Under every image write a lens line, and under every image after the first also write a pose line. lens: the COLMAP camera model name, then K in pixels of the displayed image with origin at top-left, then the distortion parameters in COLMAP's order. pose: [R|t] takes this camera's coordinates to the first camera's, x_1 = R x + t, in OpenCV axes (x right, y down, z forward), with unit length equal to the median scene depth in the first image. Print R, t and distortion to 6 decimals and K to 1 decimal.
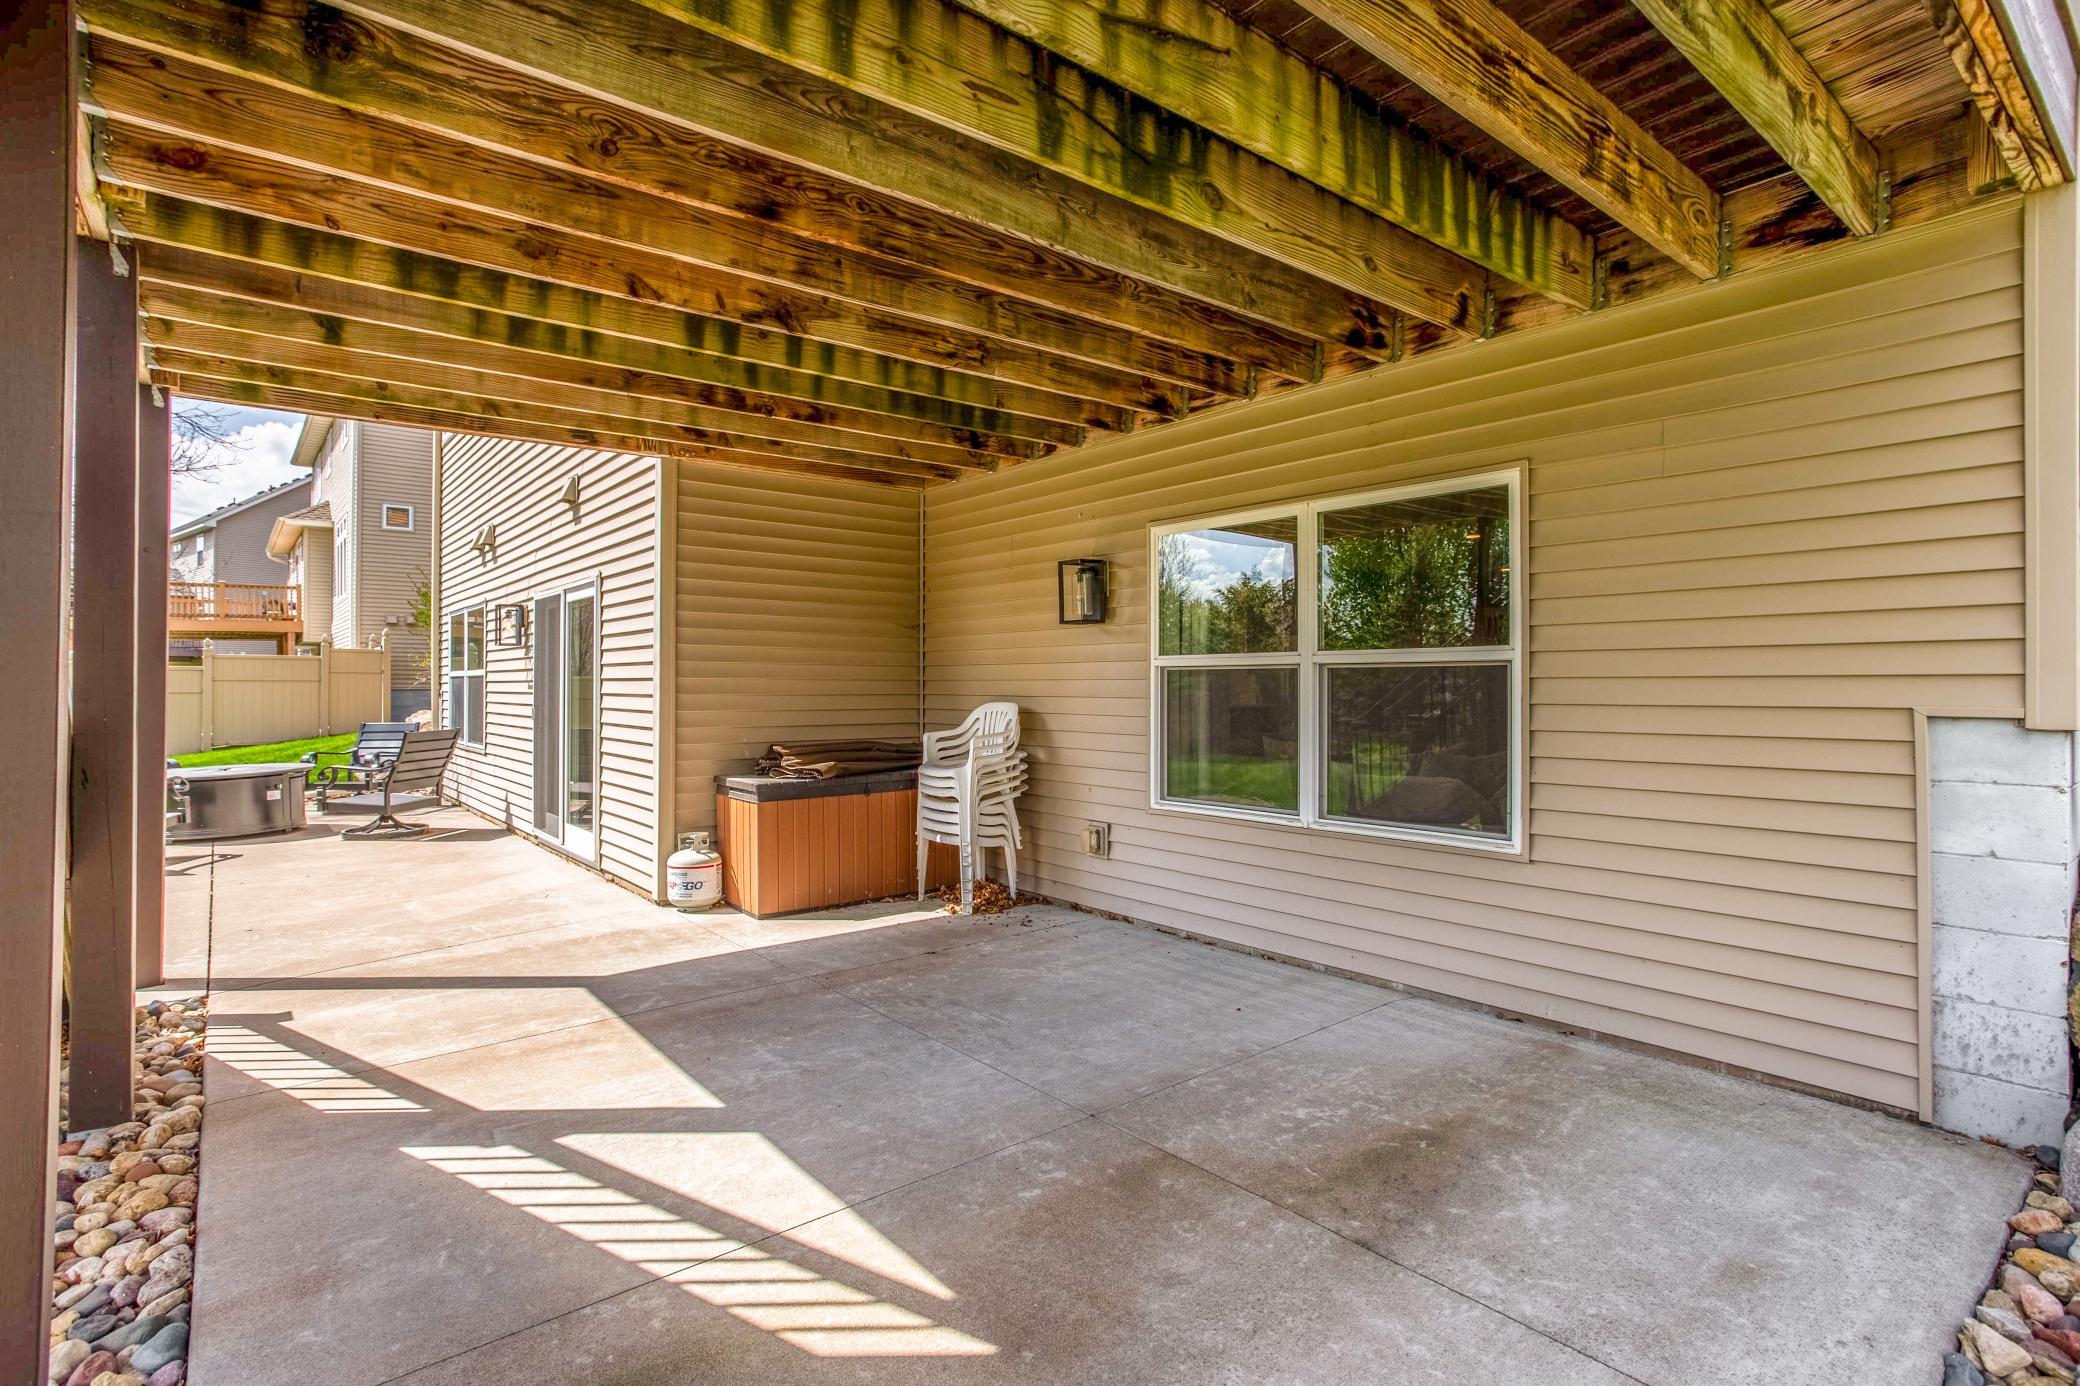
lens RADIAL K [[1025.6, 0, 1069.0], [0, 1025.6, 682.3], [0, 0, 1]] dist [-0.062417, 0.034923]
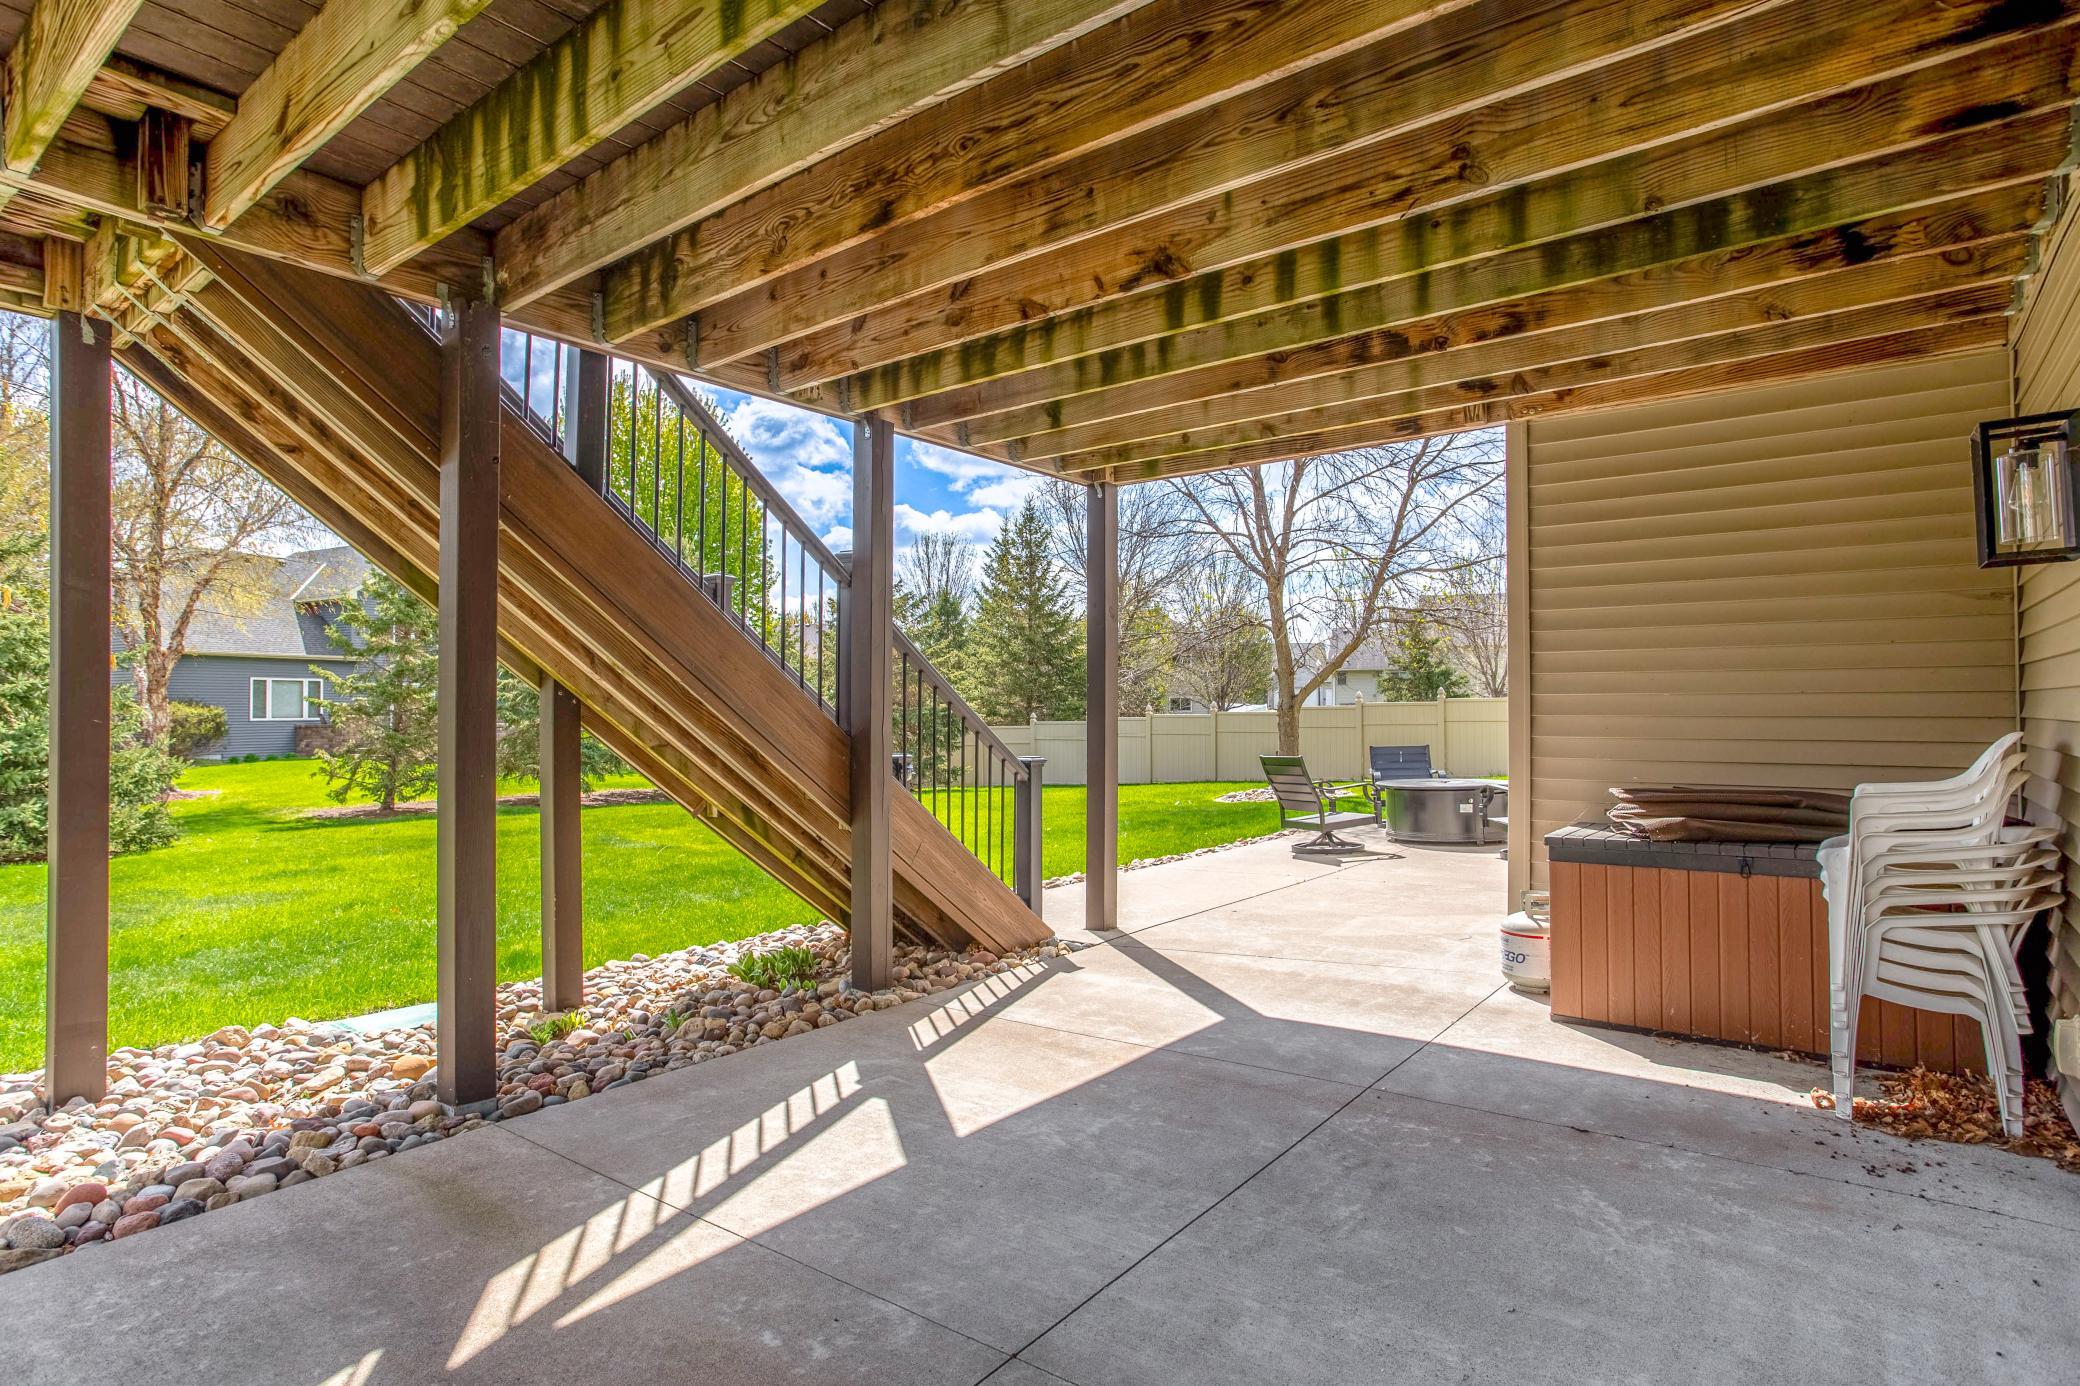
lens RADIAL K [[1099.5, 0, 1033.2], [0, 1099.5, 679.2], [0, 0, 1]] dist [-0.065232, 0.045263]
pose [[0.216801, -0.025629, -0.975879, 0.591362], [0.002330, 0.999666, -0.025736, 0.009453], [0.976213, 0.003305, 0.216788, 0.716306]]
